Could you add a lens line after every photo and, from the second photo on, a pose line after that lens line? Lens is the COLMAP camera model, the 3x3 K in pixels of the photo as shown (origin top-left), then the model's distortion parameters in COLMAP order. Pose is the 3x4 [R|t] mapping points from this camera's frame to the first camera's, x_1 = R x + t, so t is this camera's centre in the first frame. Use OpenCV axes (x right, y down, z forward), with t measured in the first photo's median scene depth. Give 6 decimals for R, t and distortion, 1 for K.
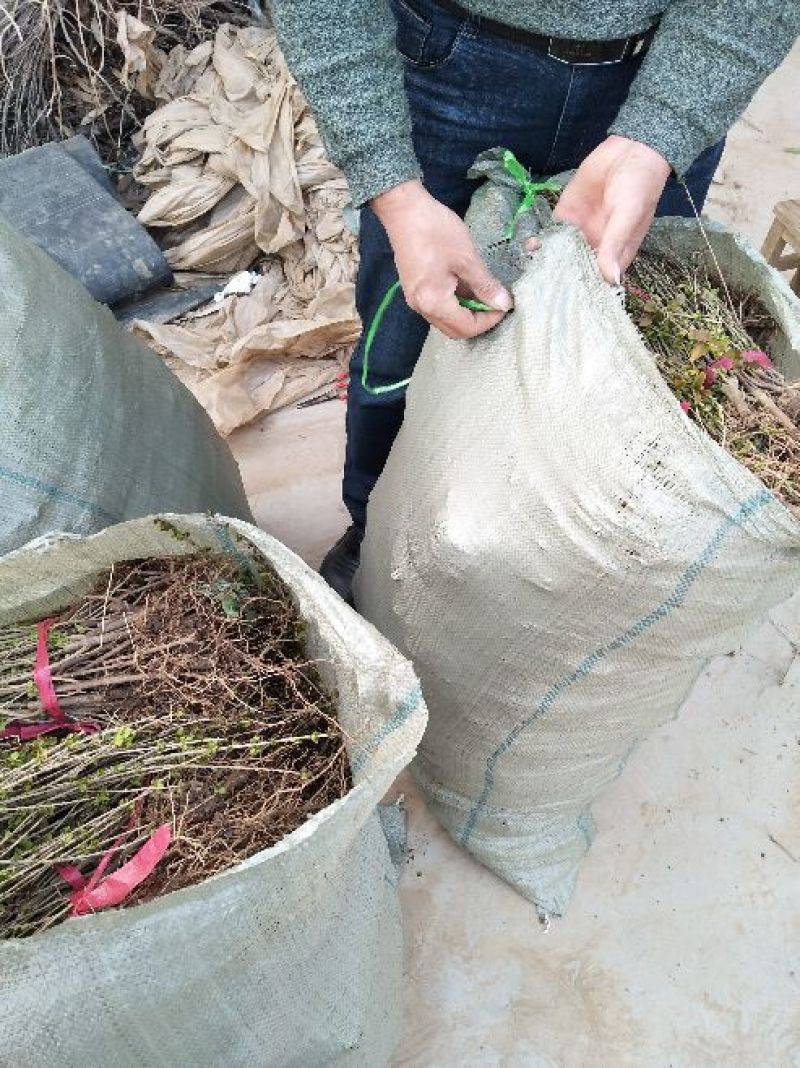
lens RADIAL K [[829.2, 0, 400.0], [0, 829.2, 534.0], [0, 0, 1]] dist [0.056016, -0.095441]
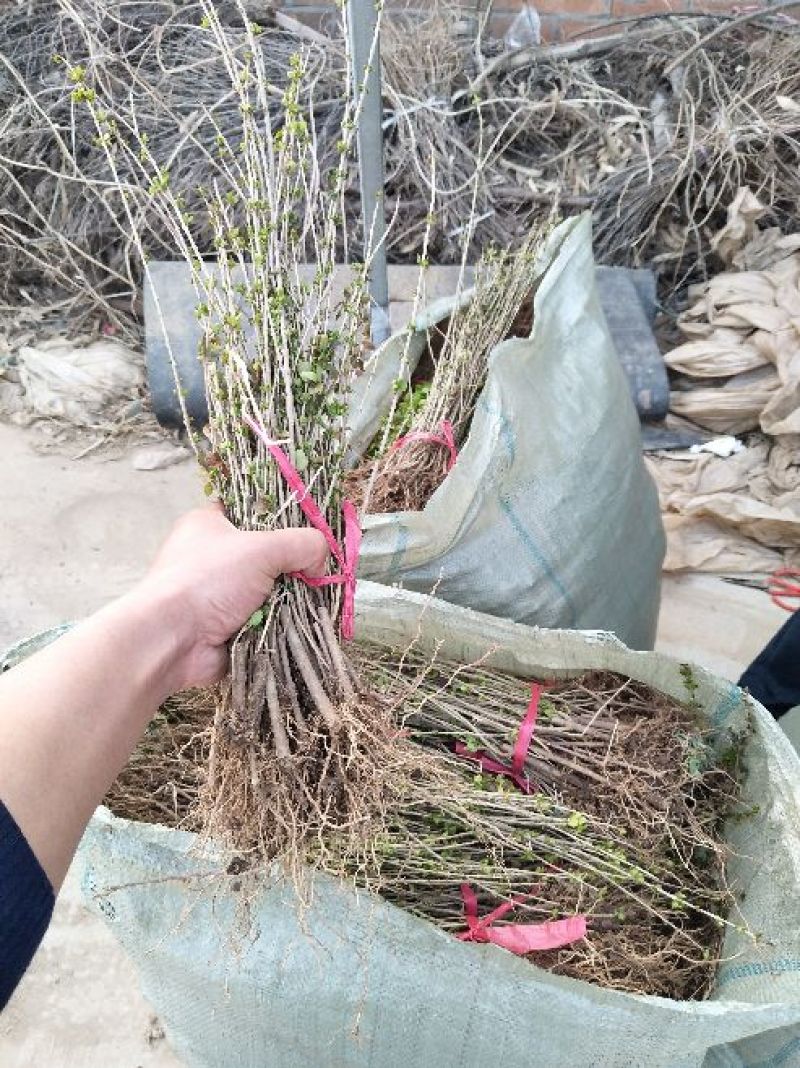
lens RADIAL K [[829.2, 0, 400.0], [0, 829.2, 534.0], [0, 0, 1]] dist [0.056016, -0.095441]
pose [[0.805955, 0.450800, -0.383688, -0.169396], [-0.496153, 0.867945, -0.022433, 0.031044], [0.322907, 0.208447, 0.923190, -0.128447]]
